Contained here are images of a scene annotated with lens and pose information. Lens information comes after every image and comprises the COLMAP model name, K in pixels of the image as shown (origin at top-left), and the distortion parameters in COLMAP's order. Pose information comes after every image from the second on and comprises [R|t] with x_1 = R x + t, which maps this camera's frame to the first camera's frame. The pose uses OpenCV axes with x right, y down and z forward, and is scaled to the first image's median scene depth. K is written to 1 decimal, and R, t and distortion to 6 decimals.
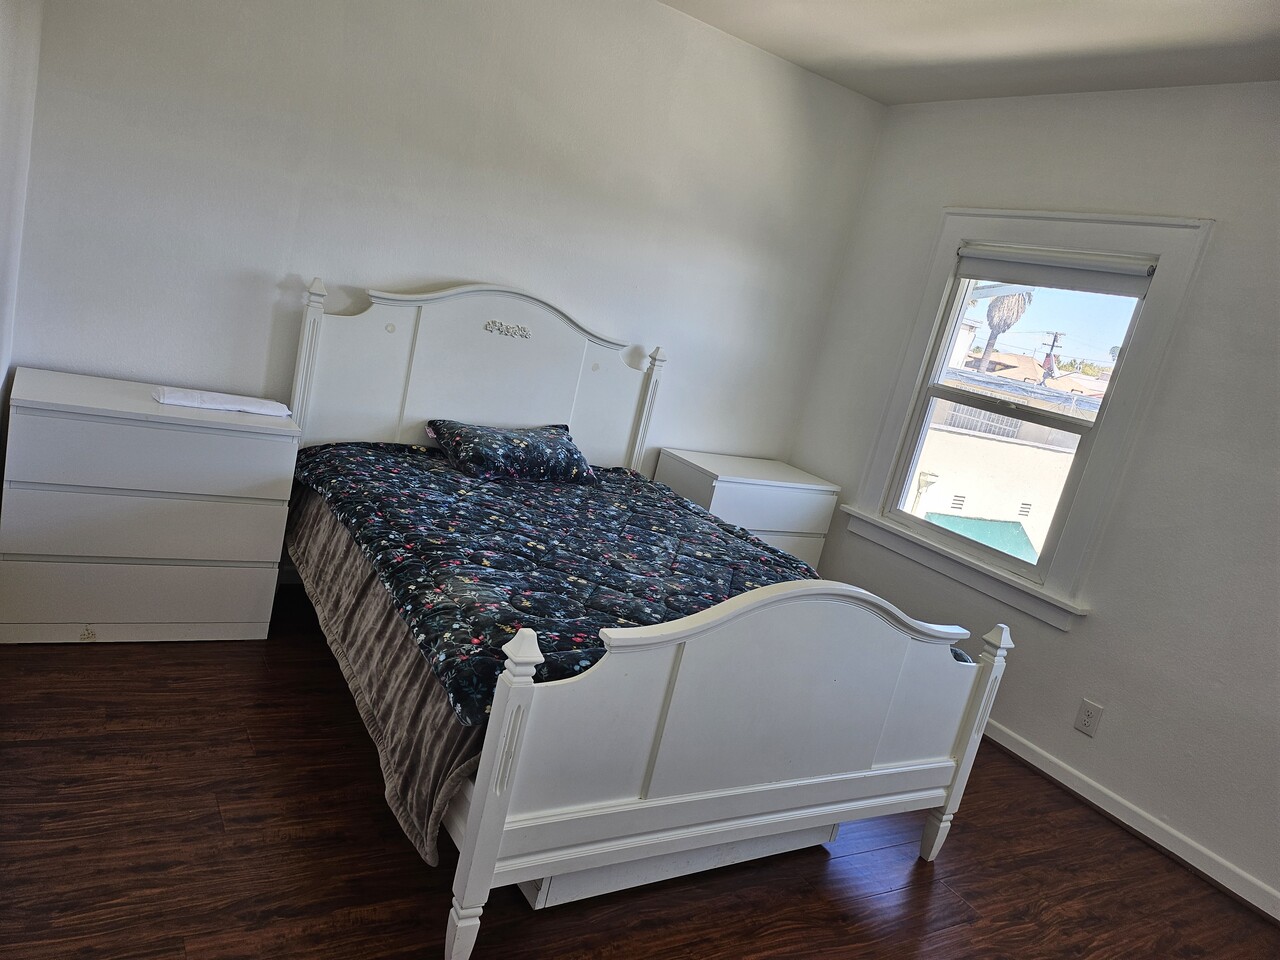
lens RADIAL K [[902.8, 0, 654.0], [0, 902.8, 485.4], [0, 0, 1]] dist [0.093417, -0.099784]
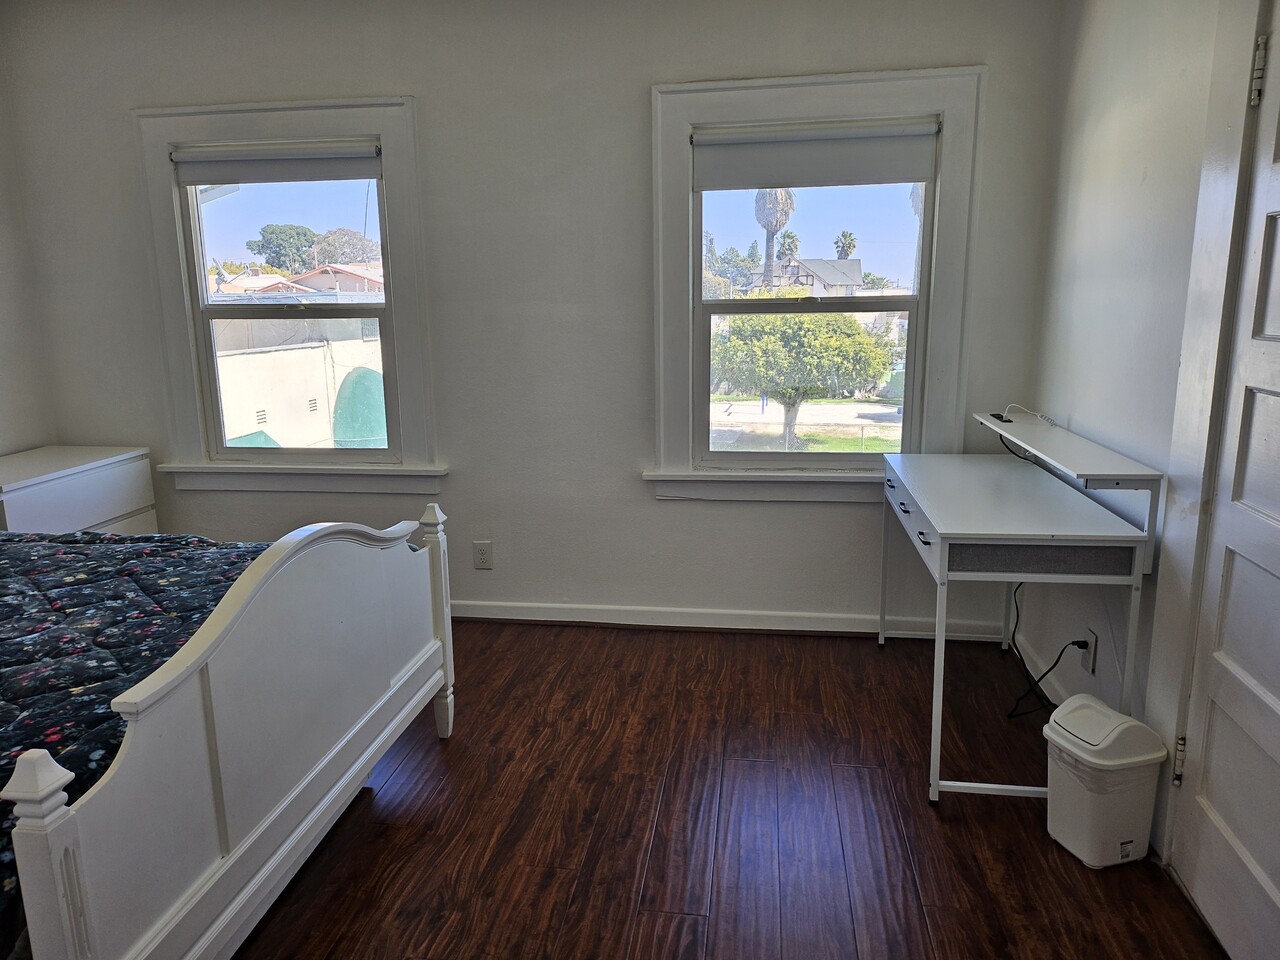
lens RADIAL K [[893.4, 0, 640.0], [0, 893.4, 480.0], [0, 0, 1]] dist [0.085542, -0.097379]
pose [[0.635515, -0.380663, 0.671726, -0.143161], [0.312490, 0.922384, 0.227066, -0.030987], [-0.706025, 0.065604, 0.705142, 0.089491]]
